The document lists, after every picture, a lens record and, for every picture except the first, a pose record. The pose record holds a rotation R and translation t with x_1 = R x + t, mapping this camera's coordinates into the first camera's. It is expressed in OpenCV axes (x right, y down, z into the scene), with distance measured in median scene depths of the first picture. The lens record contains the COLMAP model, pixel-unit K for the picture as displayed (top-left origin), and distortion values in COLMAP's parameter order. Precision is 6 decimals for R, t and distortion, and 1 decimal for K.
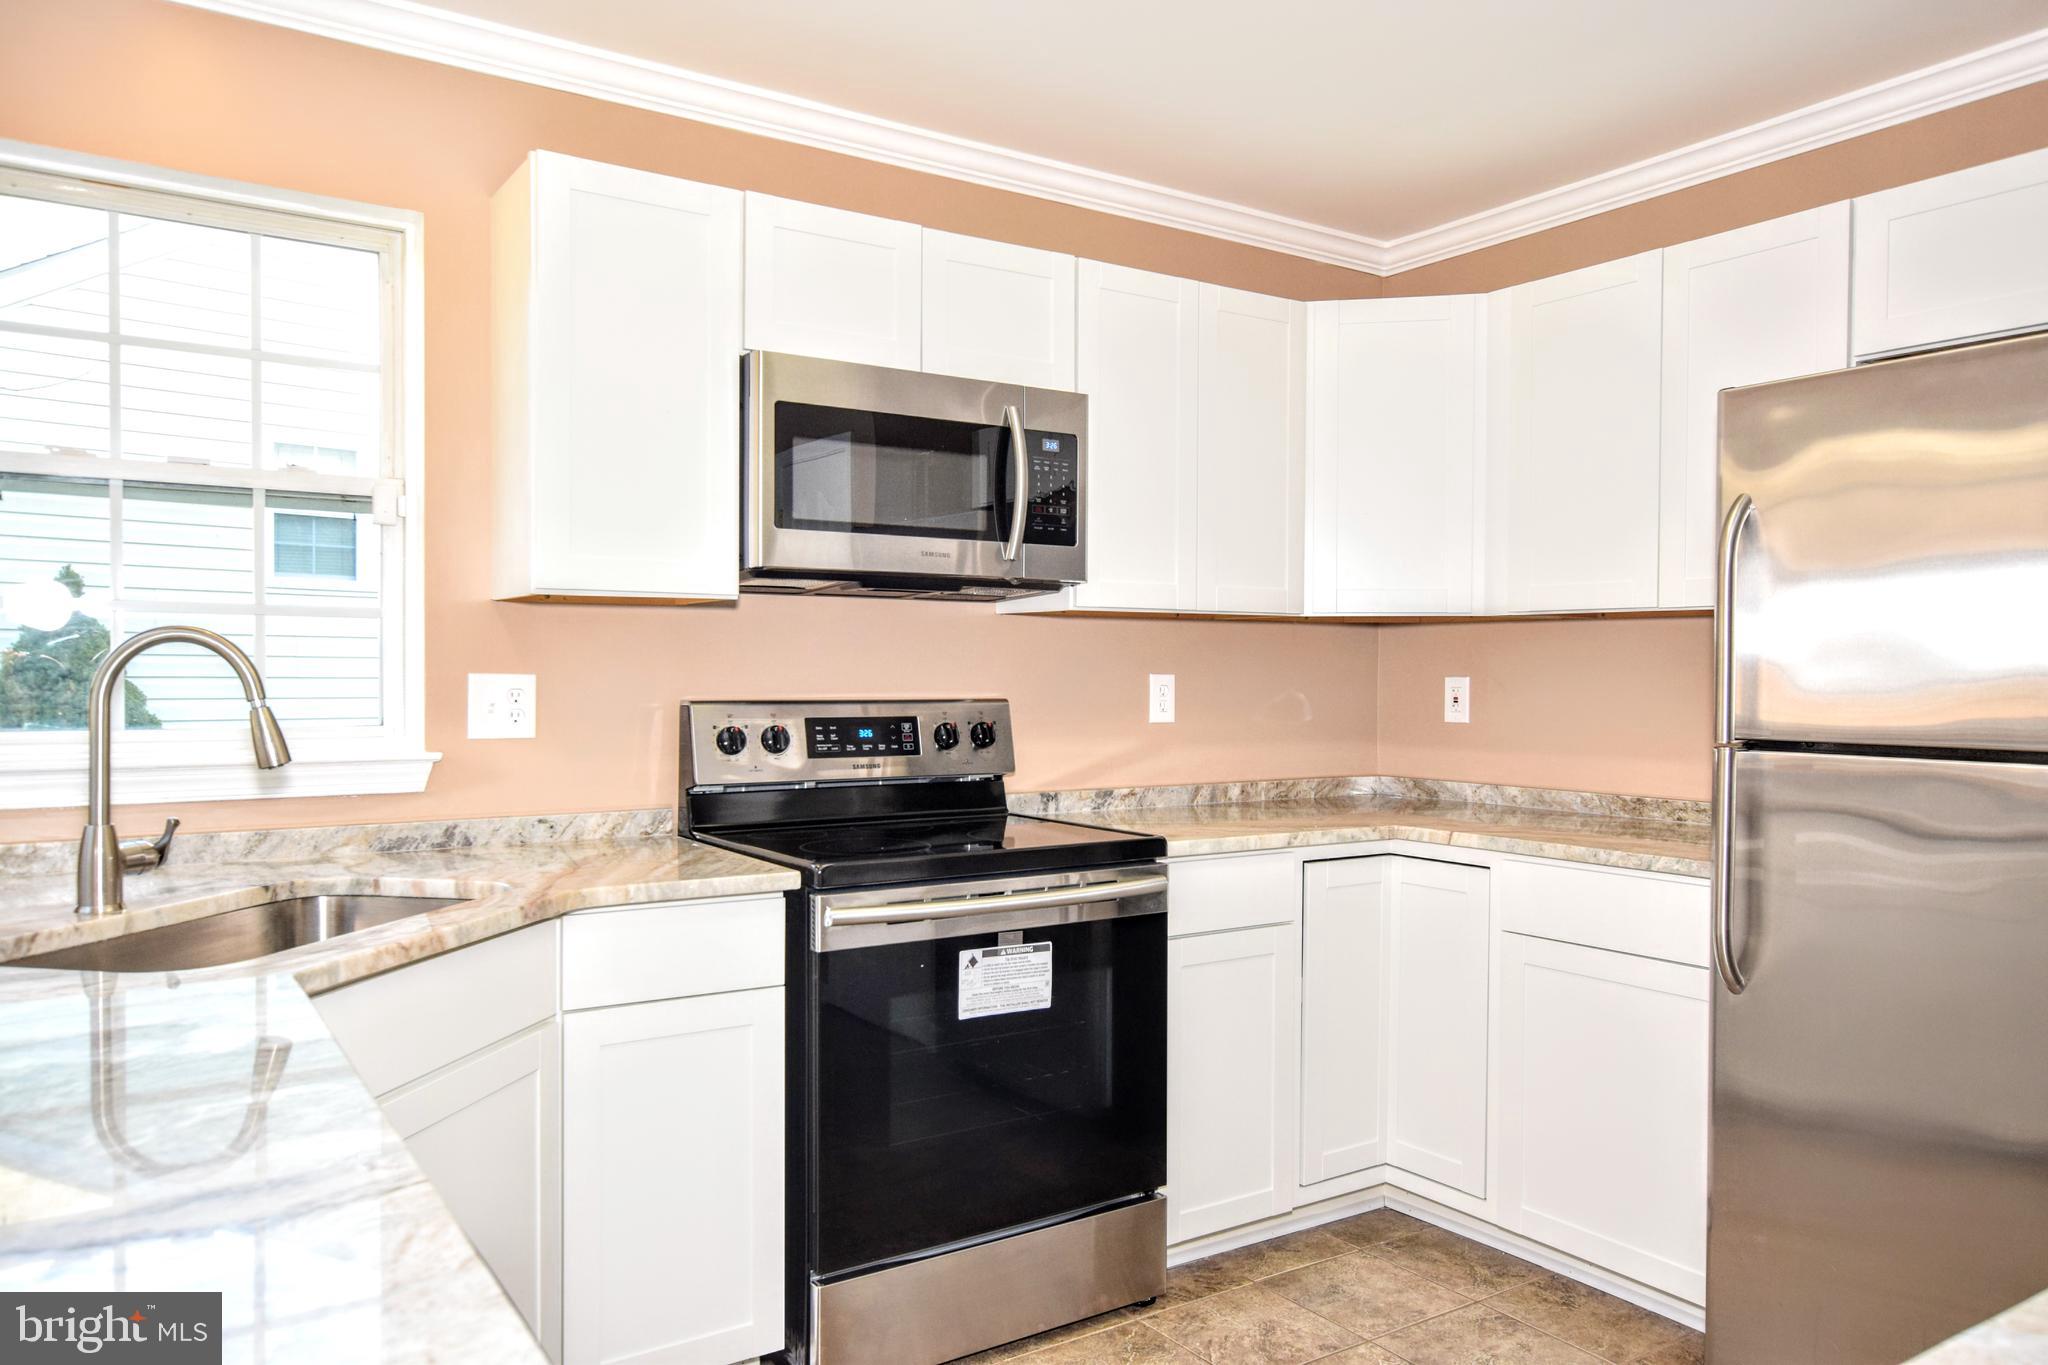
lens RADIAL K [[1433.4, 0, 1024.0], [0, 1433.4, 682.5], [0, 0, 1]] dist [-0.008833, -0.001326]
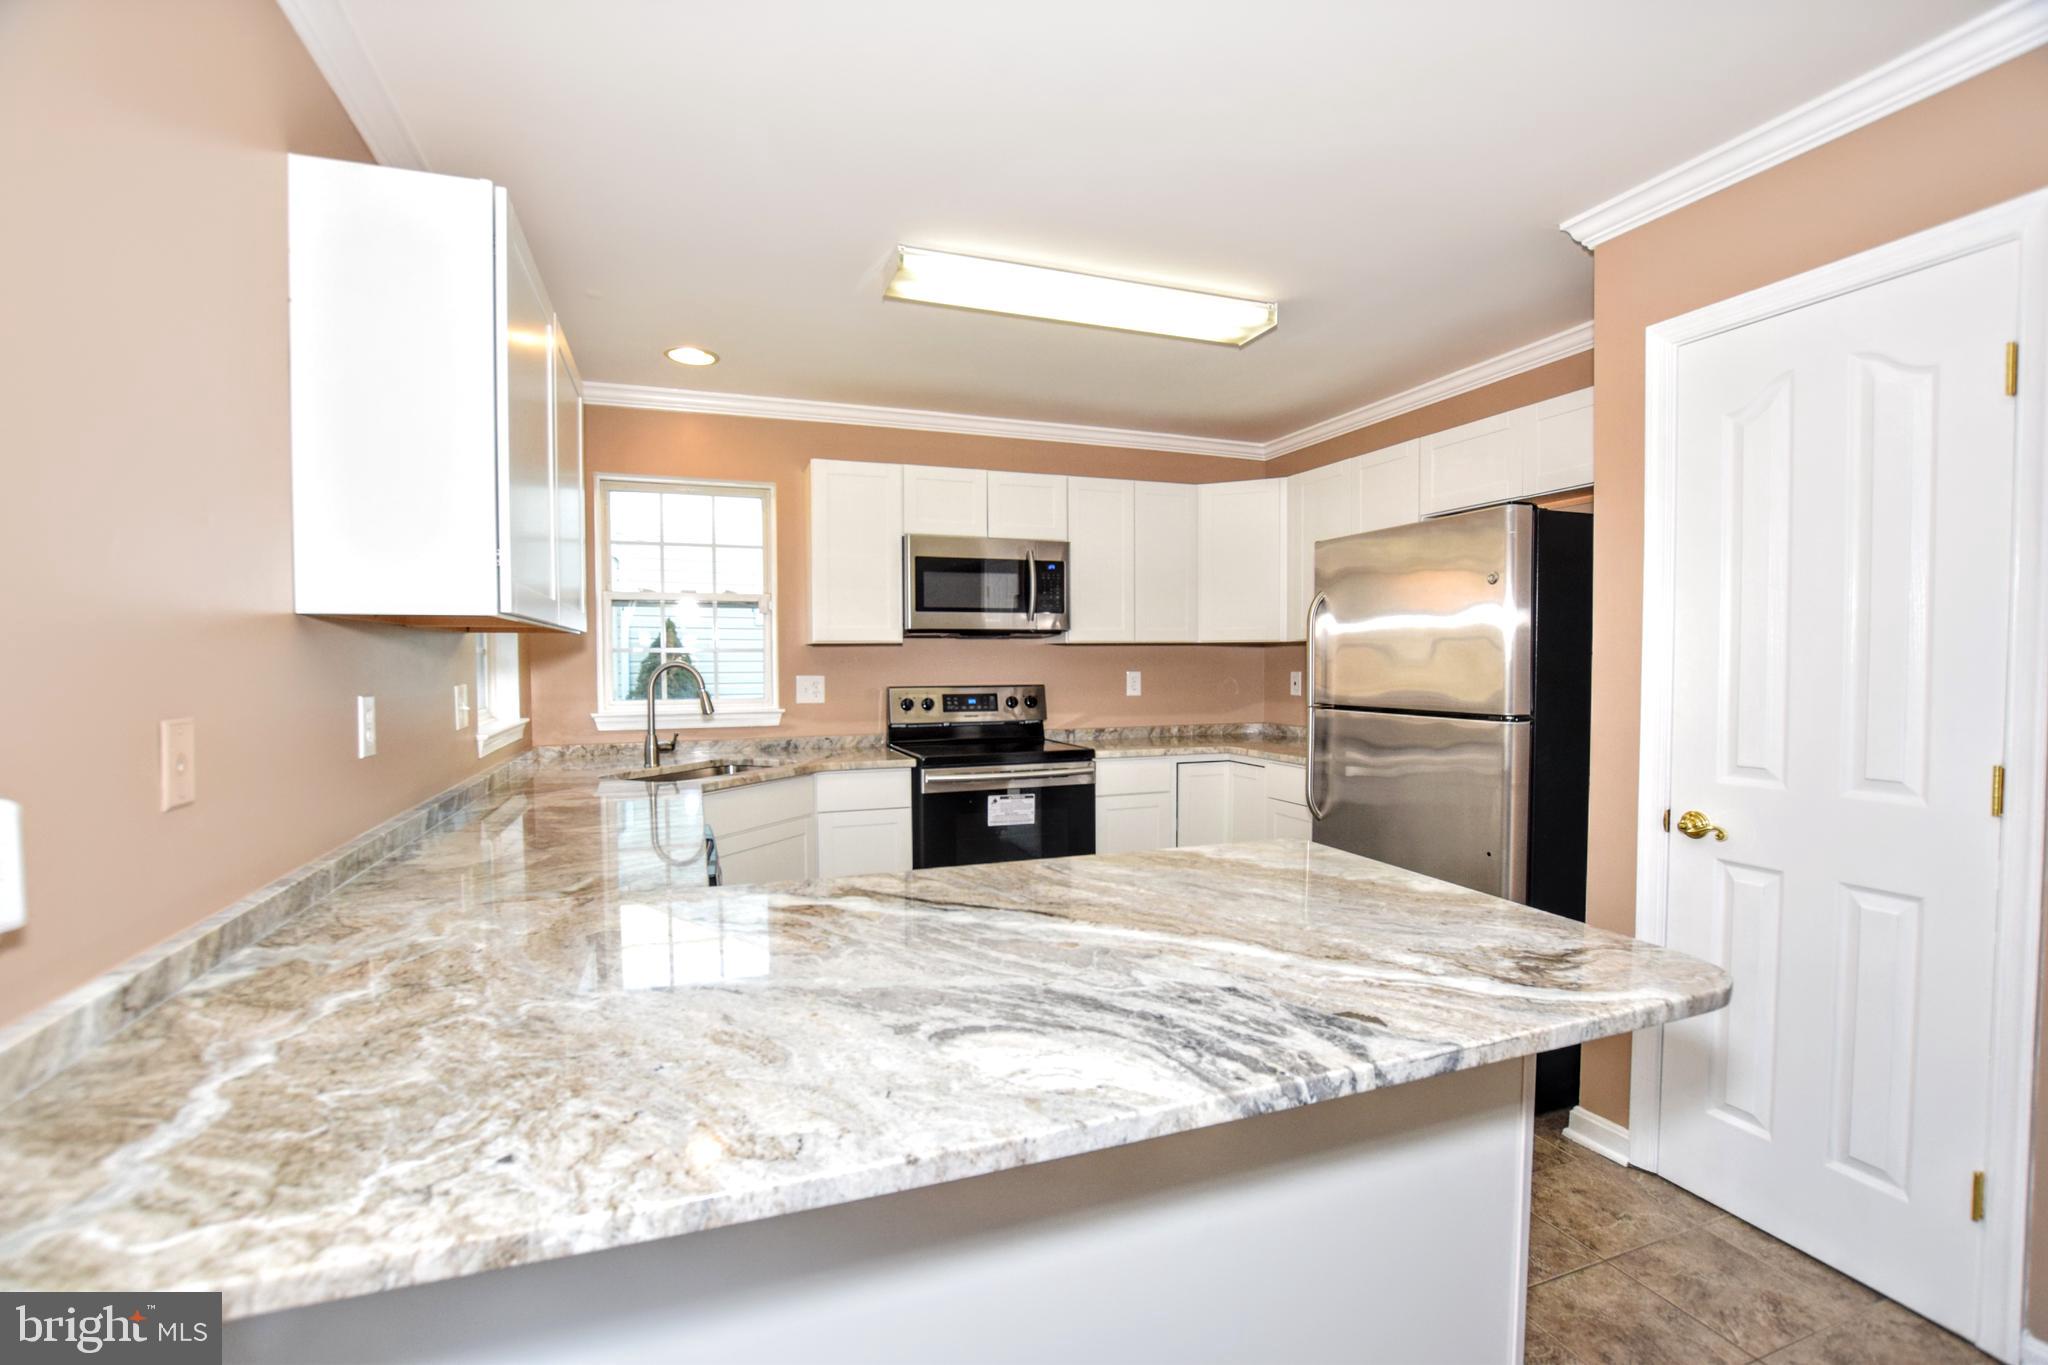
lens RADIAL K [[907.7, 0, 1017.6], [0, 907.7, 687.9], [0, 0, 1]] dist [-0.028110, 0.000053]
pose [[0.972006, -0.003874, -0.234923, 0.305454], [0.008791, 0.999764, 0.019889, -0.012699], [0.234790, -0.021398, 0.971811, -0.354367]]
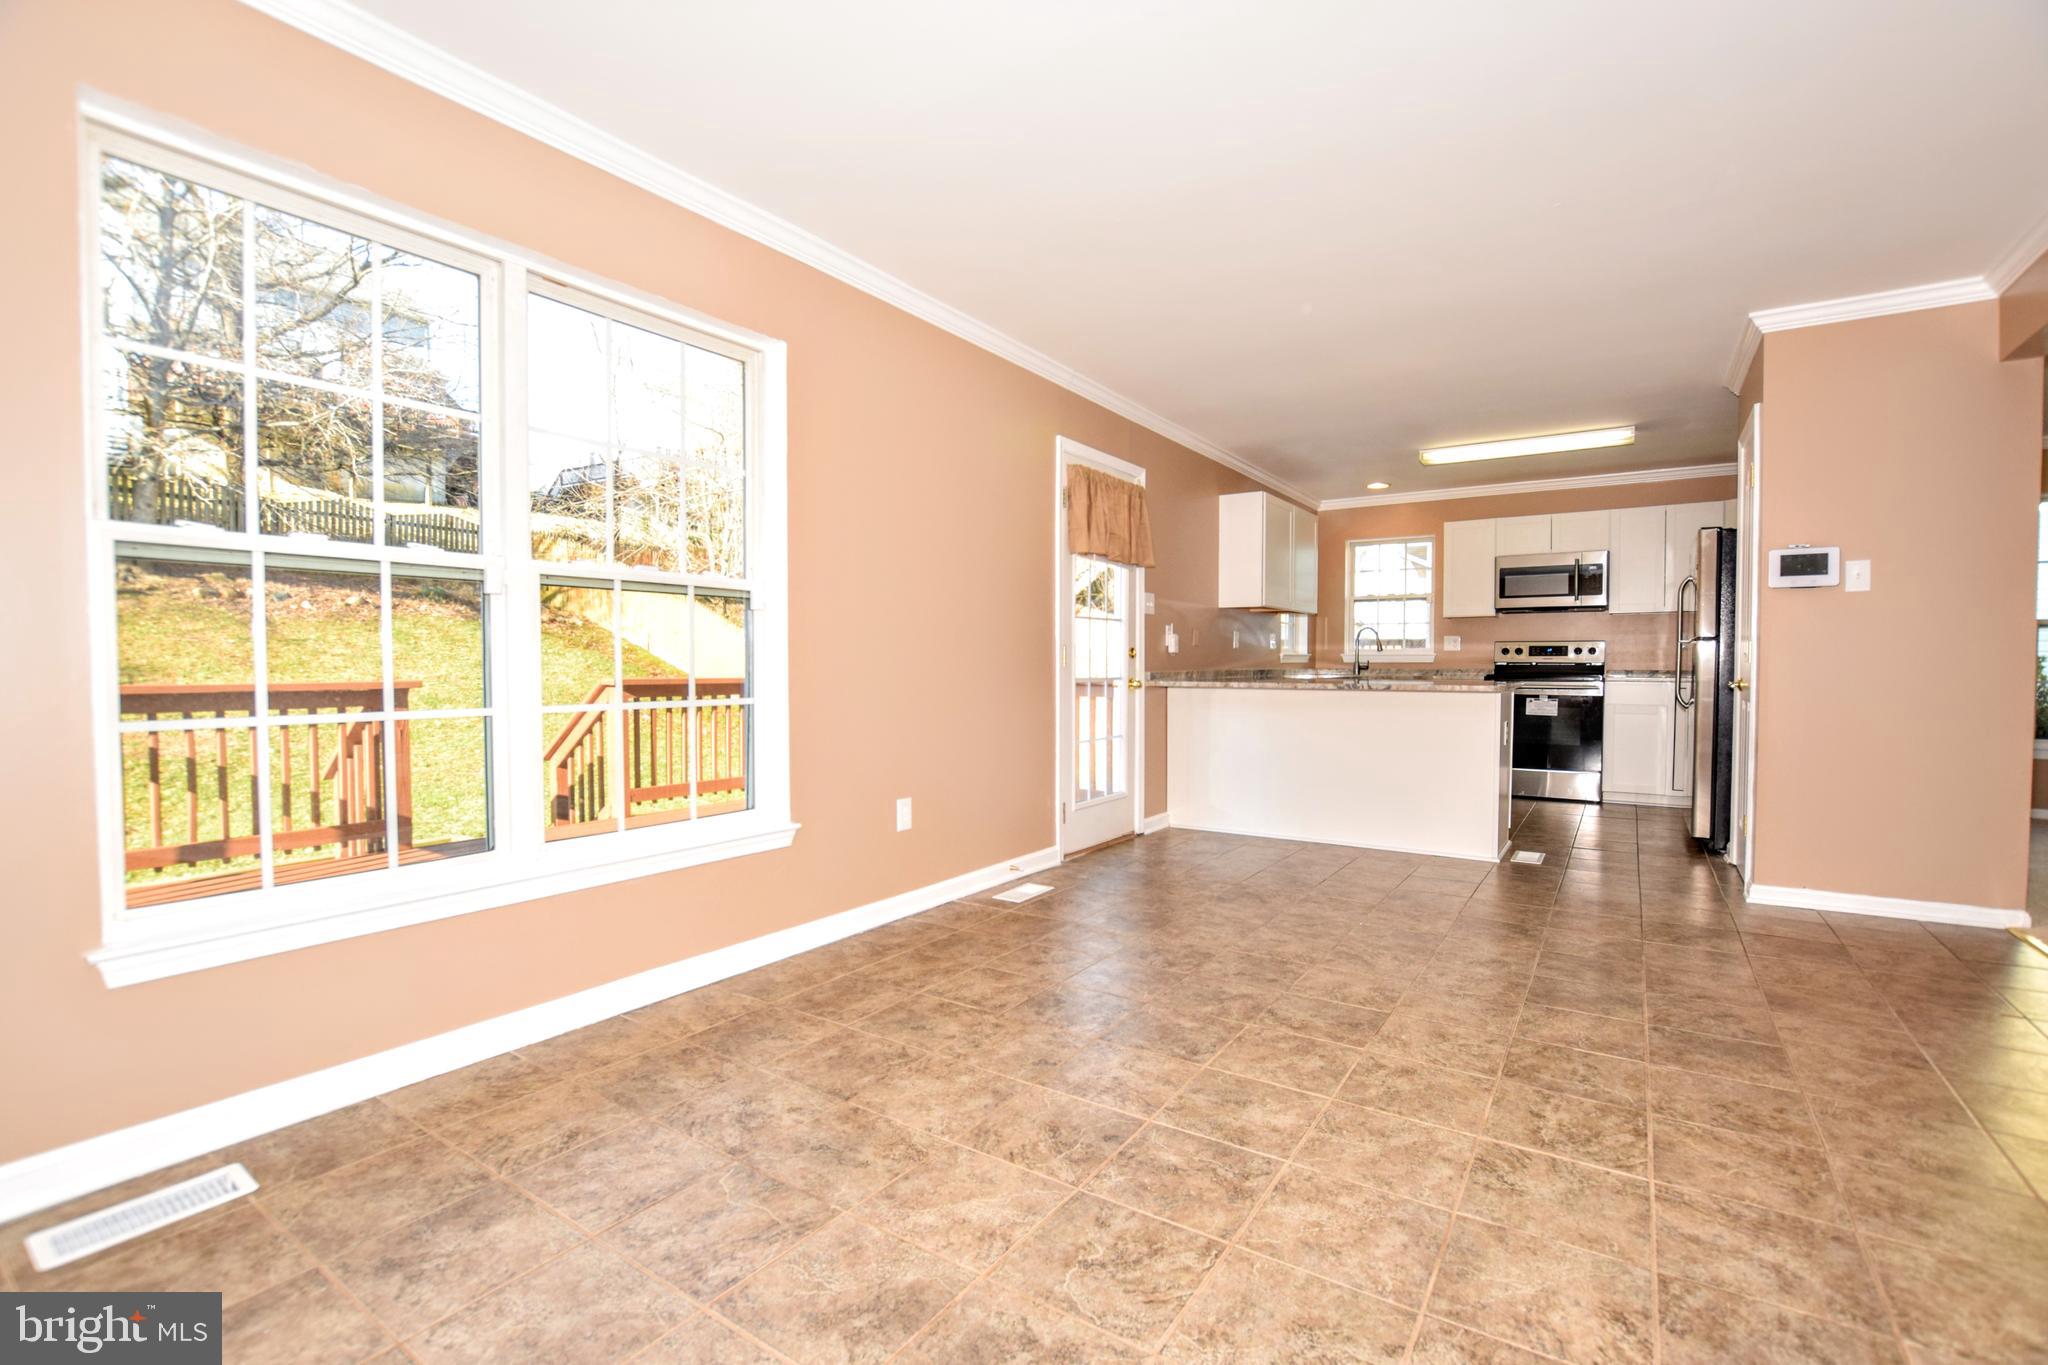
lens RADIAL K [[907.7, 0, 1017.6], [0, 907.7, 687.9], [0, 0, 1]] dist [-0.028110, 0.000053]
pose [[0.376140, 0.018916, -0.926370, 1.637300], [-0.006879, 0.999821, 0.017623, 0.109897], [0.926537, -0.000256, 0.376203, -1.224694]]
